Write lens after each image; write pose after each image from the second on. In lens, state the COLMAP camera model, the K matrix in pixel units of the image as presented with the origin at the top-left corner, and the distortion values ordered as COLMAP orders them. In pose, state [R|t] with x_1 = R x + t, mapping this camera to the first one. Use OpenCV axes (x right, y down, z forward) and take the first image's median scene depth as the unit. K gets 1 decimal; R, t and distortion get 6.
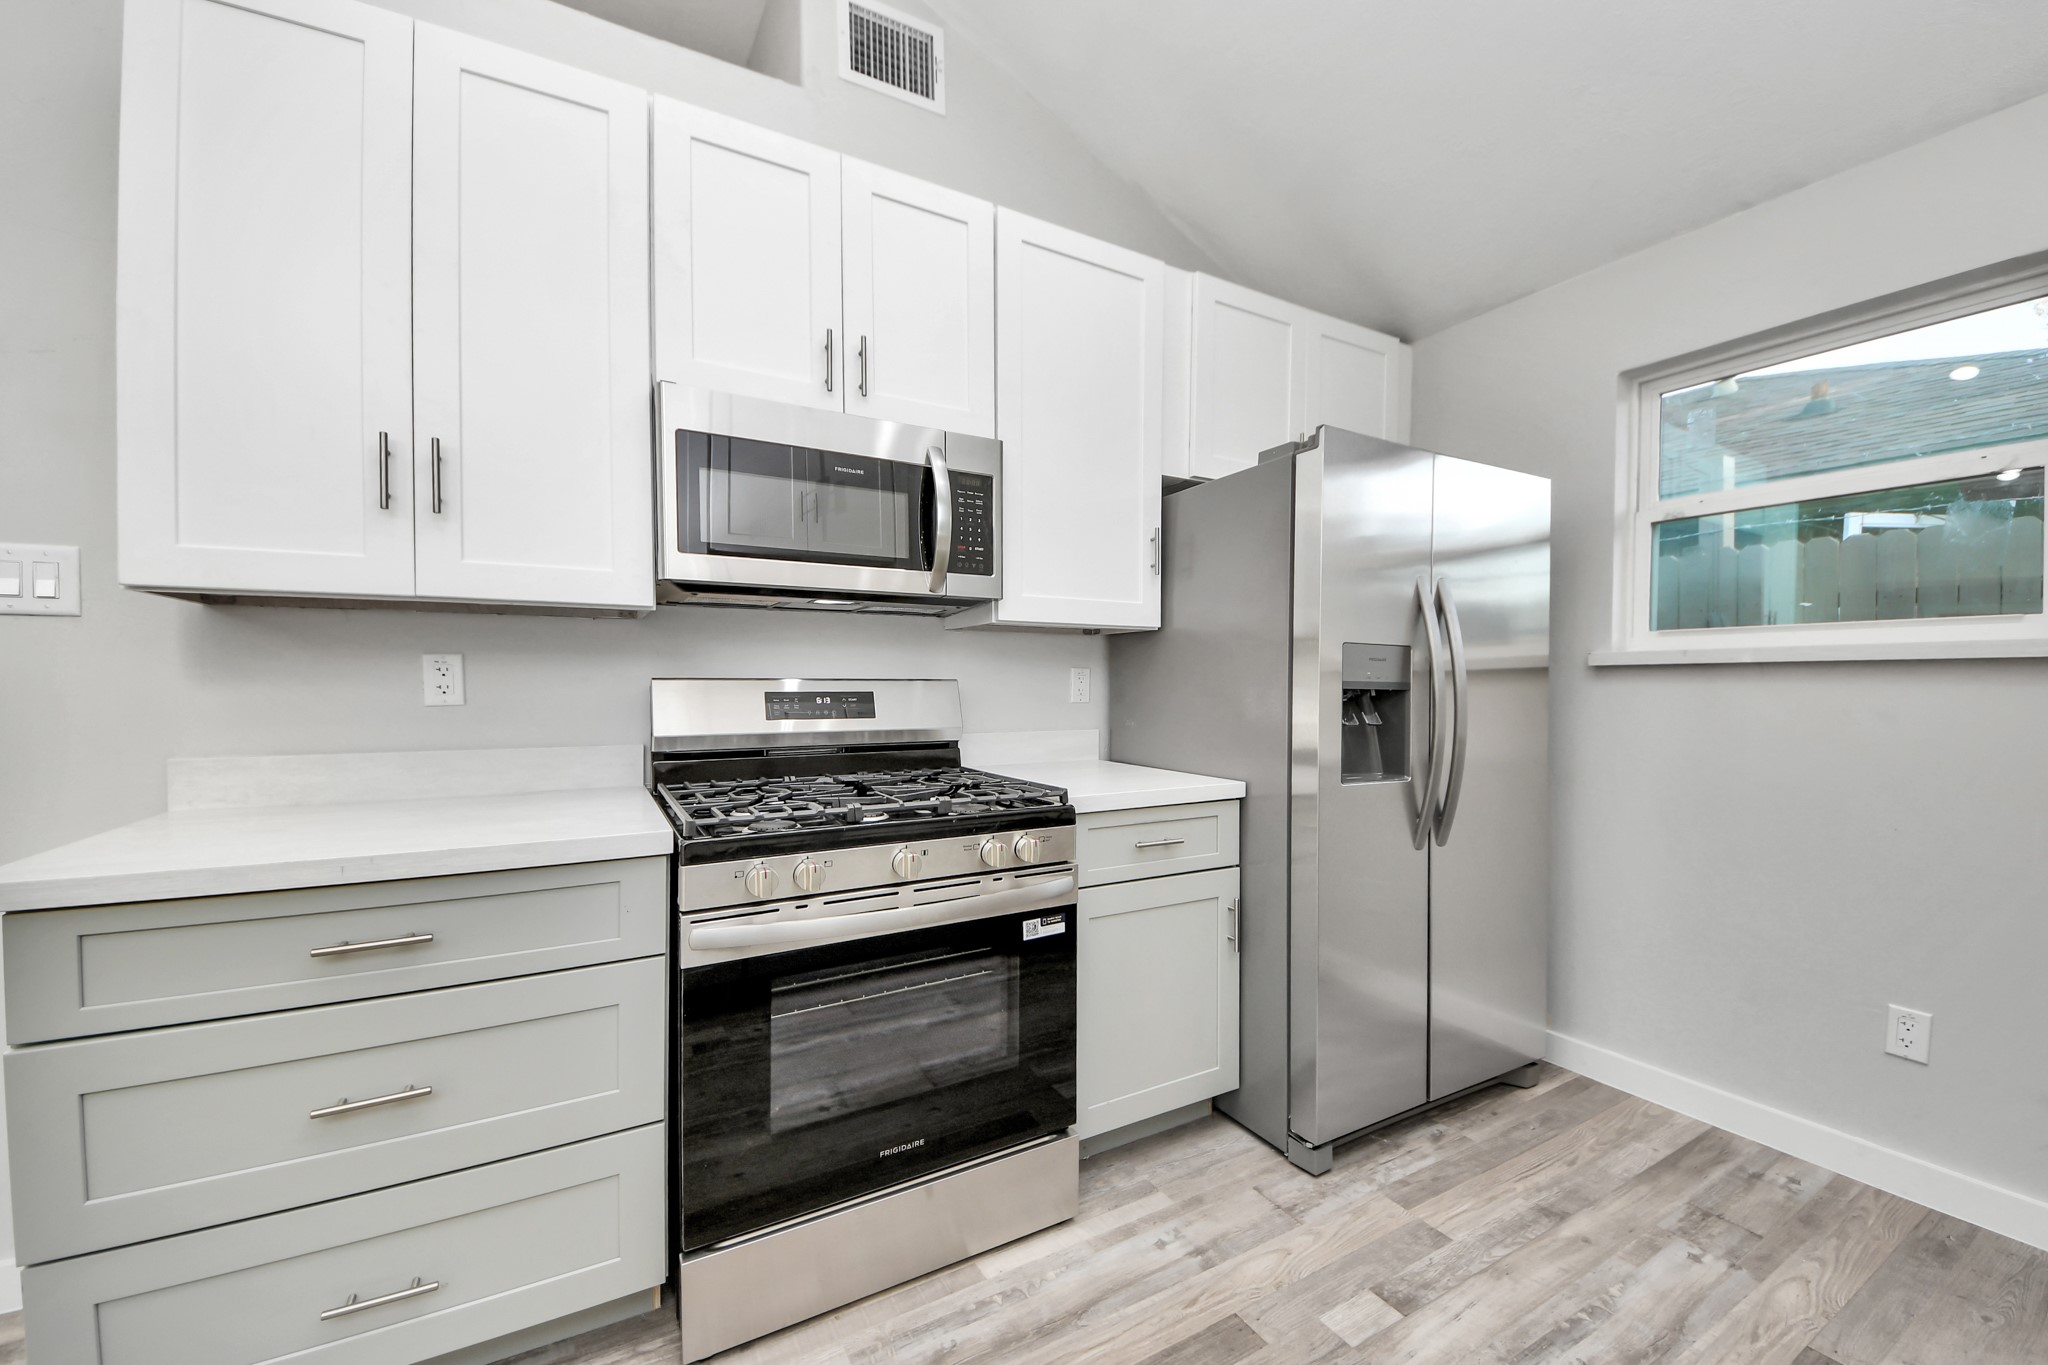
lens RADIAL K [[744.6, 0, 1020.0], [0, 744.6, 692.2], [0, 0, 1]] dist [0.033920, -0.020464]
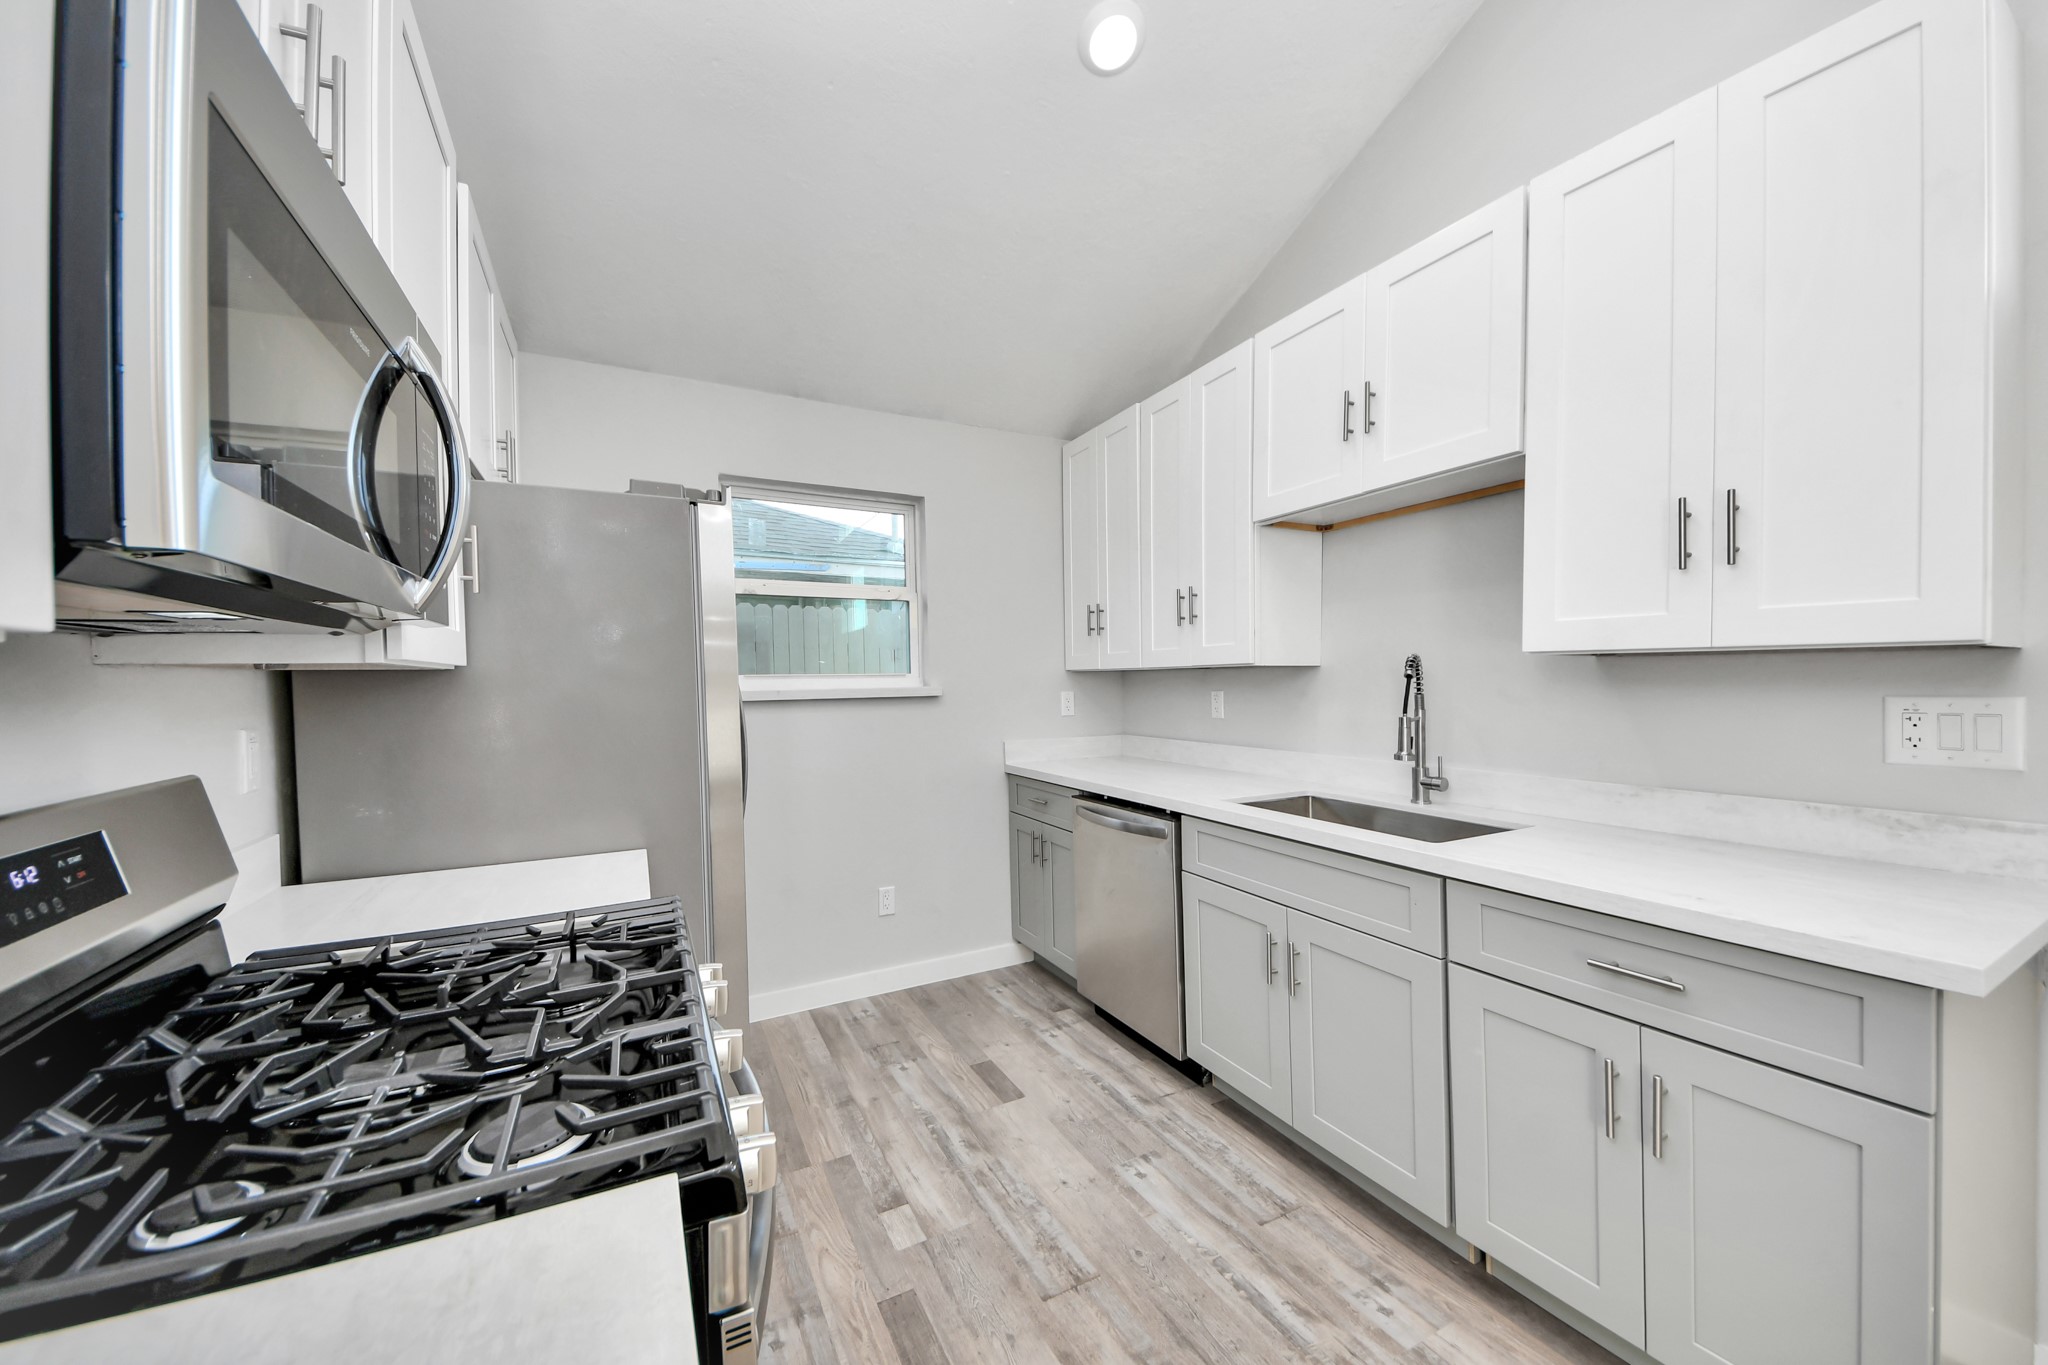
lens RADIAL K [[758.5, 0, 1056.9], [0, 758.5, 694.2], [0, 0, 1]] dist [0.027453, -0.021905]
pose [[-0.015380, -0.019967, 0.999682, -0.682700], [0.022025, 0.999551, 0.020304, -0.082555], [-0.999639, 0.022330, -0.014934, 0.587284]]
